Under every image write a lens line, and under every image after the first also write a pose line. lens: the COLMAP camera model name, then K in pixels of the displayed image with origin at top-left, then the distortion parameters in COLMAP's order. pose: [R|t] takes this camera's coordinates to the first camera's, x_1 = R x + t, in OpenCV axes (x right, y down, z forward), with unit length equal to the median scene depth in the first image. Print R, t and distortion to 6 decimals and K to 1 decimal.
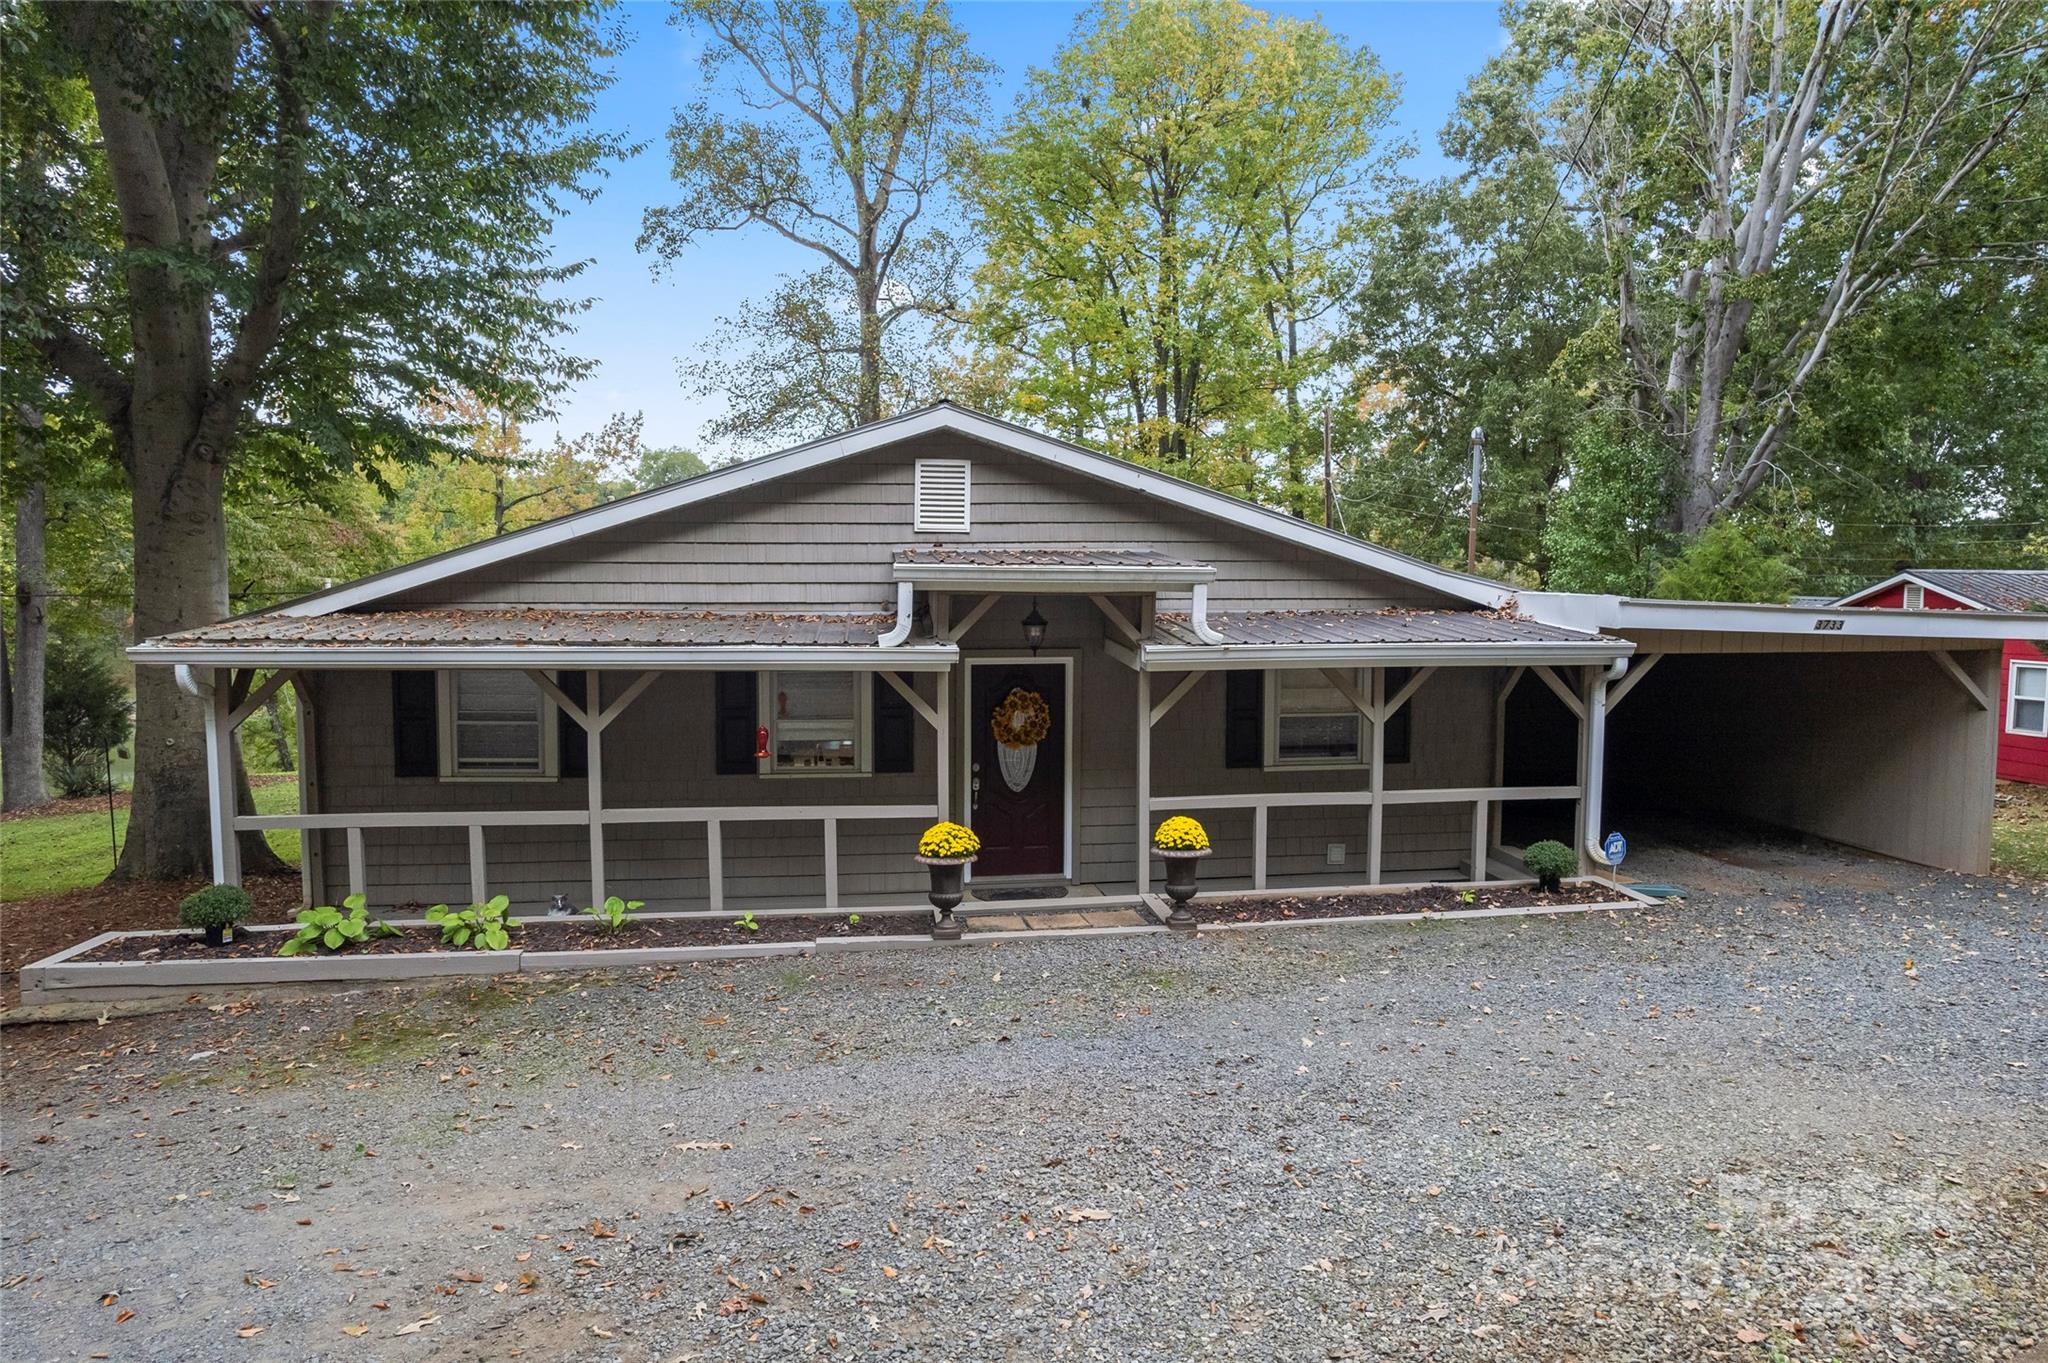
lens RADIAL K [[1246.2, 0, 1024.0], [0, 1246.2, 681.5], [0, 0, 1]] dist [-0.052170, 0.049249]
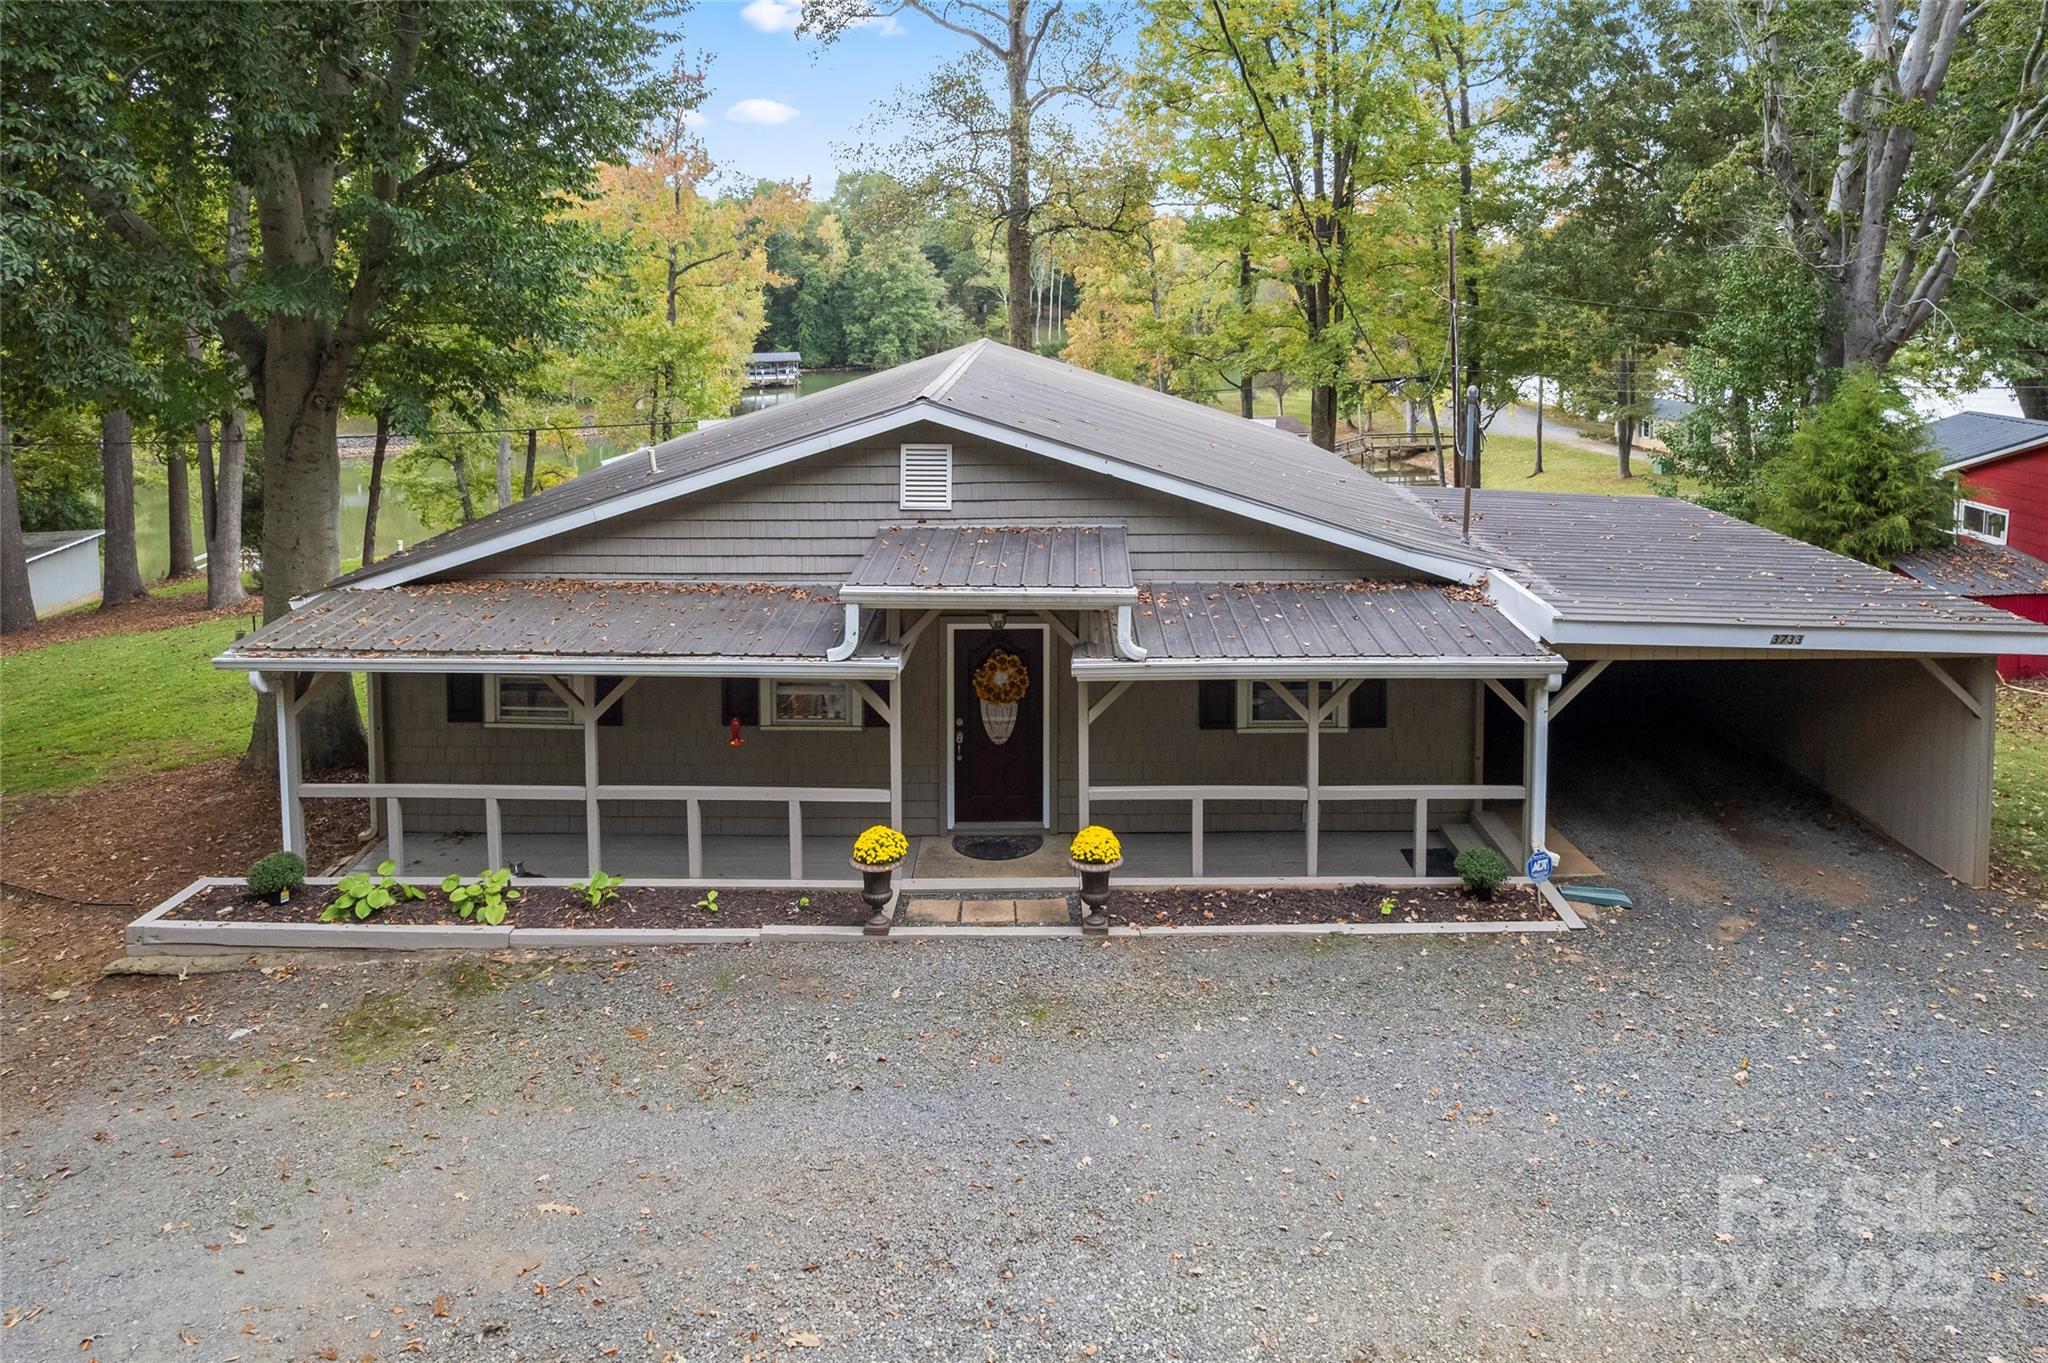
lens RADIAL K [[1289.4, 0, 1019.1], [0, 1289.4, 389.9], [0, 0, 1]] dist [-0.017163, 0.002281]
pose [[0.988751, 0.007277, -0.149396, 0.208428], [-0.010726, 0.999694, -0.022296, -0.229218], [0.149188, 0.023647, 0.988526, -0.118952]]
